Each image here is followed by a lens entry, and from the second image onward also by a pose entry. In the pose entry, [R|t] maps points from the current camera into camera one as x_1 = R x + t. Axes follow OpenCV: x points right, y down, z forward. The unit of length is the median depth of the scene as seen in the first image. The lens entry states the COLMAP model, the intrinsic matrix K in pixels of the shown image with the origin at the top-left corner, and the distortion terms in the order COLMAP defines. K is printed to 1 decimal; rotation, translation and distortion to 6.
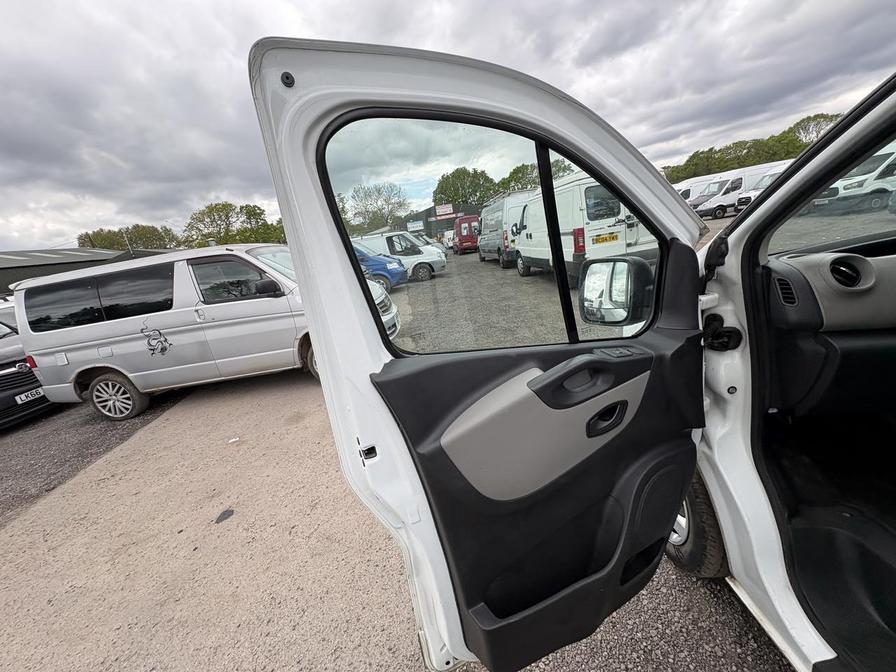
lens RADIAL K [[351.9, 0, 450.0], [0, 351.9, 336.2], [0, 0, 1]] dist [-0.001420, -0.000089]
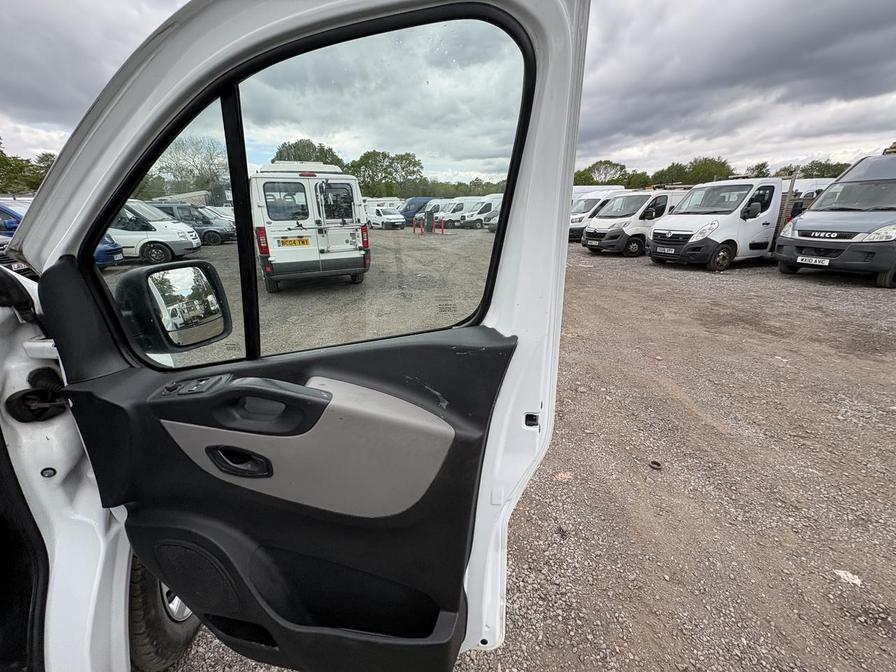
lens RADIAL K [[351.9, 0, 452.5], [0, 351.9, 334.6], [0, 0, 1]] dist [-0.001420, -0.000089]
pose [[0.924760, 0.016661, 0.380186, 0.173089], [-0.027615, 0.999345, 0.023375, -0.023923], [-0.379548, -0.032115, 0.924615, -0.008144]]
